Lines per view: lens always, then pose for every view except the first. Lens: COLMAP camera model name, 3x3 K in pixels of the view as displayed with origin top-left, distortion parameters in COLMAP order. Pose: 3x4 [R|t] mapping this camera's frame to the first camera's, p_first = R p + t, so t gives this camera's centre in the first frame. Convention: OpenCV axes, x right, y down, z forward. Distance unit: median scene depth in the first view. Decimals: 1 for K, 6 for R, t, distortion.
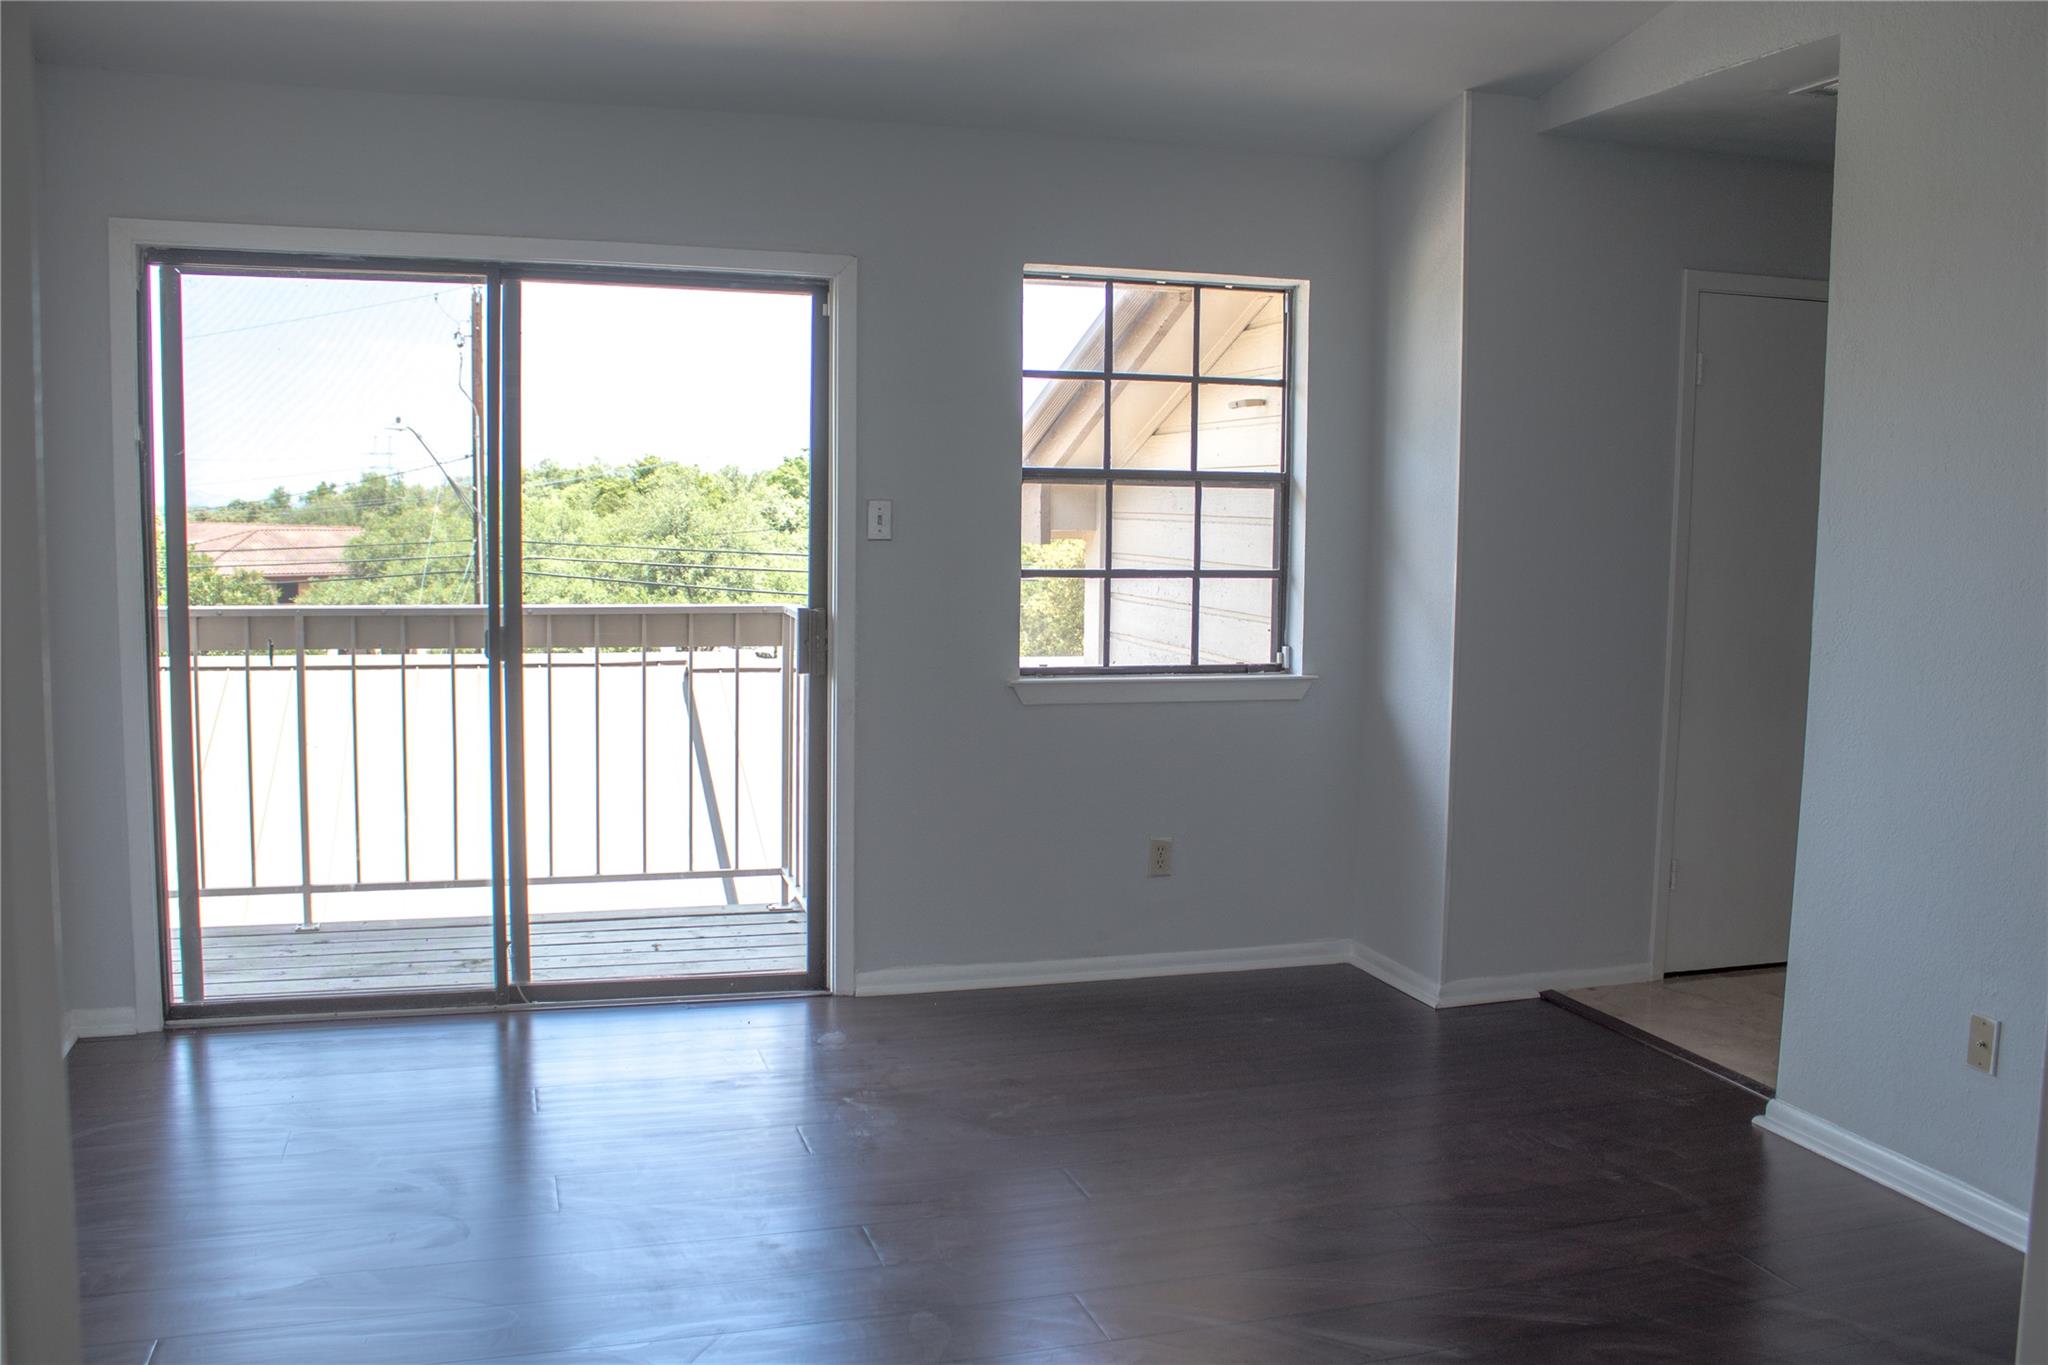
lens RADIAL K [[1780.0, 0, 1024.0], [0, 1780.0, 682.5], [0, 0, 1]] dist [-0.175829, 0.168917]
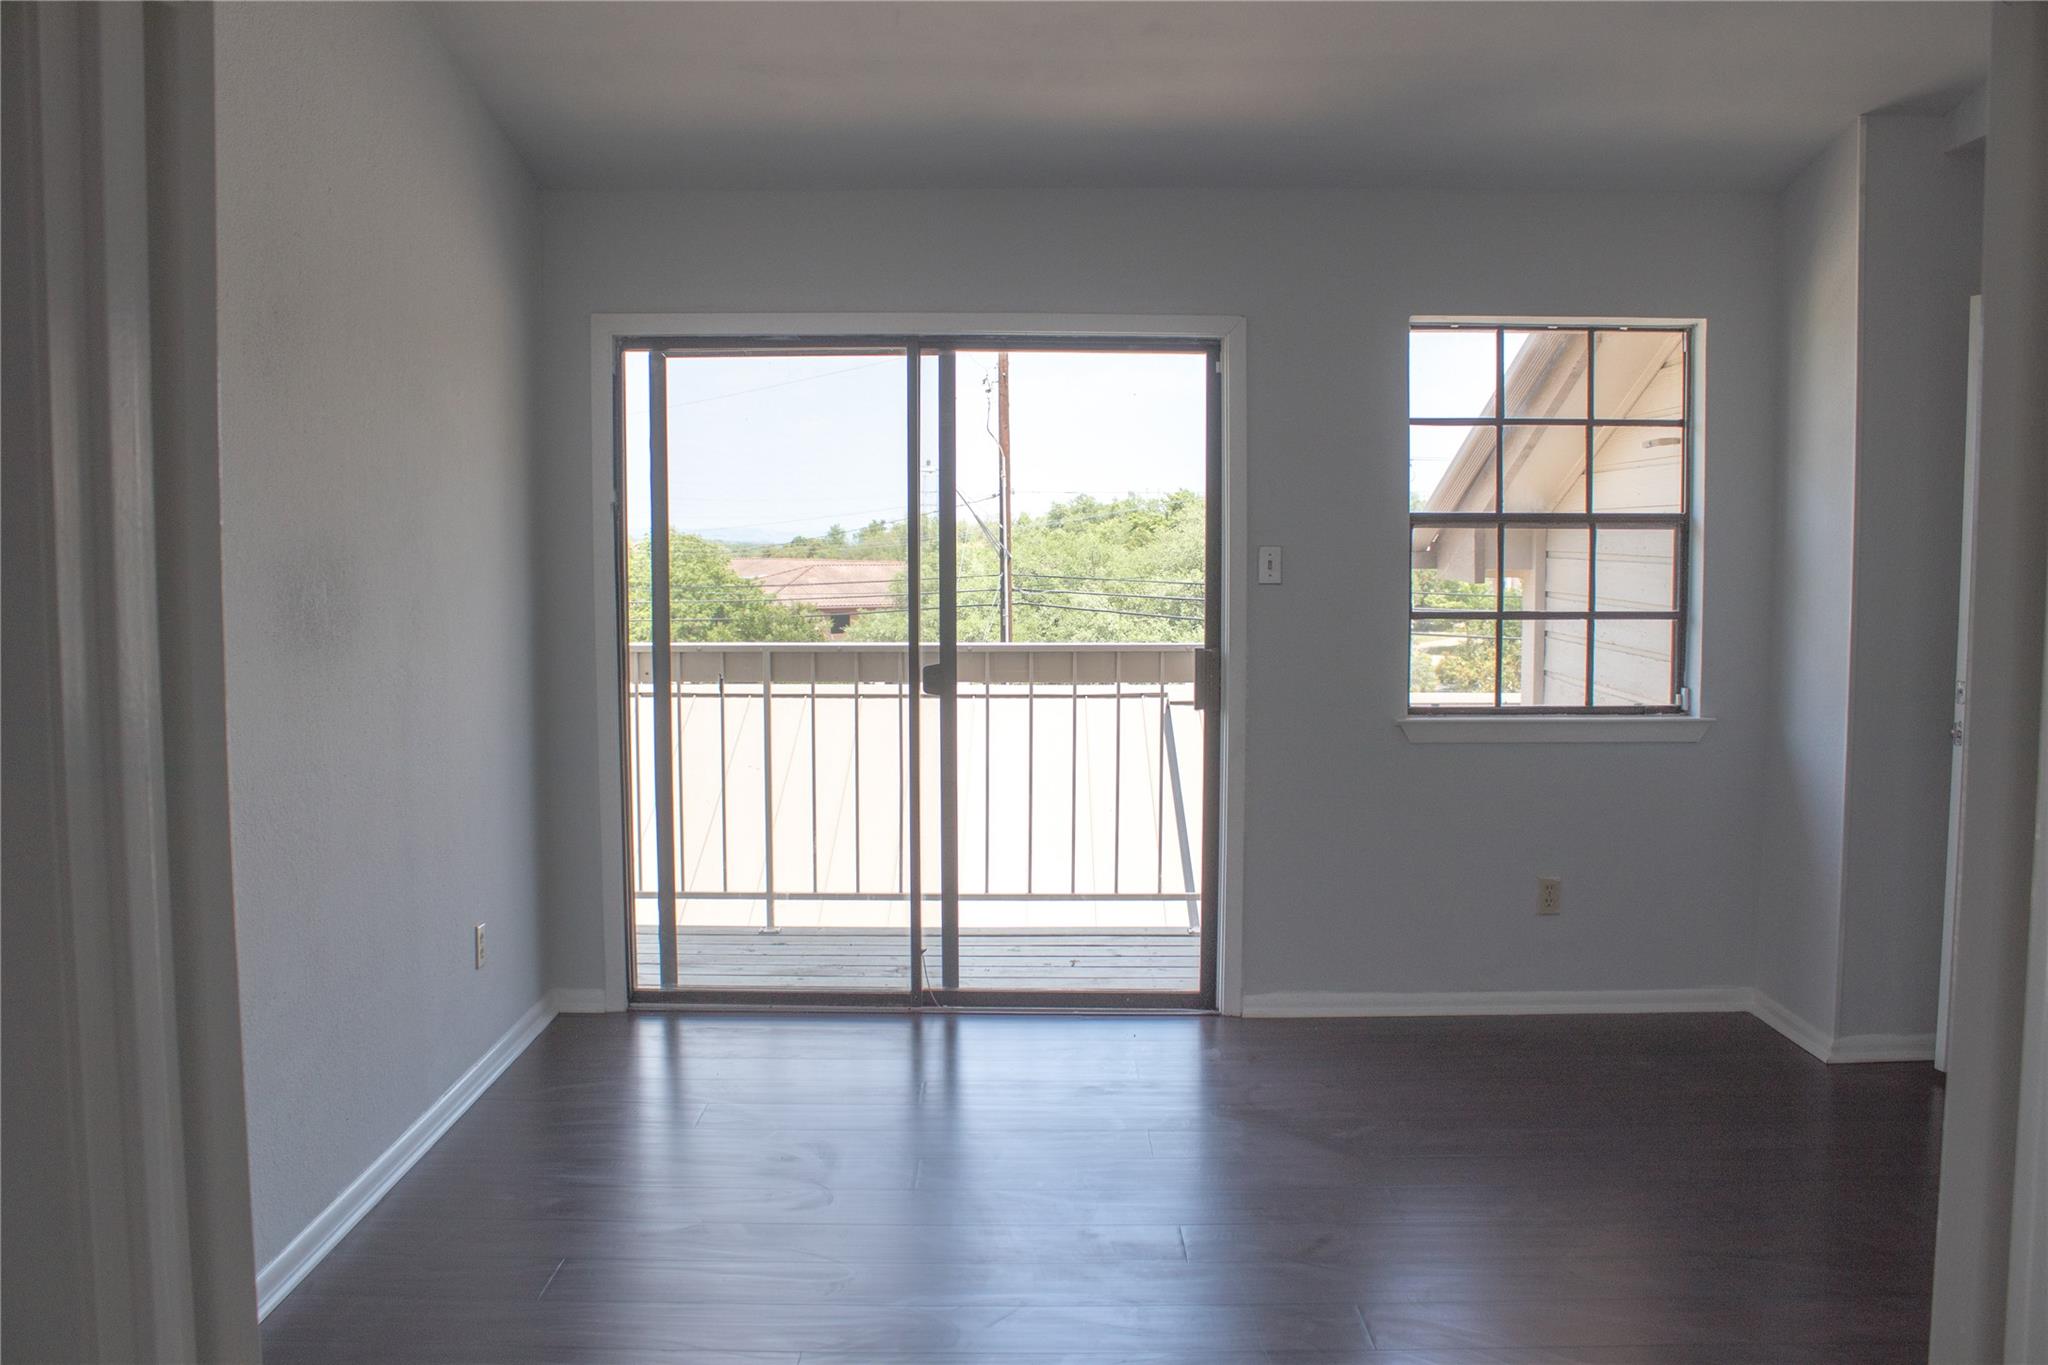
lens RADIAL K [[1780.0, 0, 1024.0], [0, 1780.0, 682.5], [0, 0, 1]] dist [-0.175829, 0.168917]
pose [[0.951225, 0.008558, -0.308380, 0.098565], [-0.013704, 0.999801, -0.014526, -0.004443], [0.308194, 0.018043, 0.951152, -0.040960]]
